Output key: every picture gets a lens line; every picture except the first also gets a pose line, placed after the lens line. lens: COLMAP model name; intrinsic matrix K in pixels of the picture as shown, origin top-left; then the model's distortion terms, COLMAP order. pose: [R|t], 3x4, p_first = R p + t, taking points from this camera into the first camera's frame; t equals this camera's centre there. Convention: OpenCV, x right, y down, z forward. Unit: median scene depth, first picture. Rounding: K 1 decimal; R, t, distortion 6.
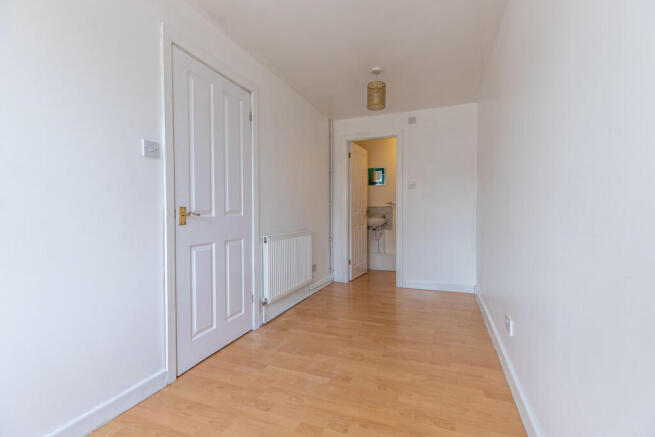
lens RADIAL K [[299.0, 0, 325.7], [0, 299.0, 218.1], [0, 0, 1]] dist [0.018000, -0.000404]
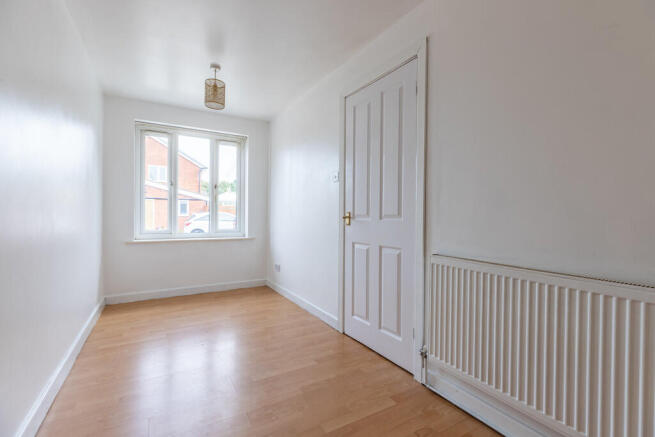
lens RADIAL K [[299.0, 0, 324.4], [0, 299.0, 215.5], [0, 0, 1]] dist [0.018000, -0.000404]
pose [[-0.619364, 0.006545, -0.785077, 0.584077], [-0.015338, 0.999674, 0.020435, -0.044334], [0.784954, 0.024698, -0.619061, 1.577759]]
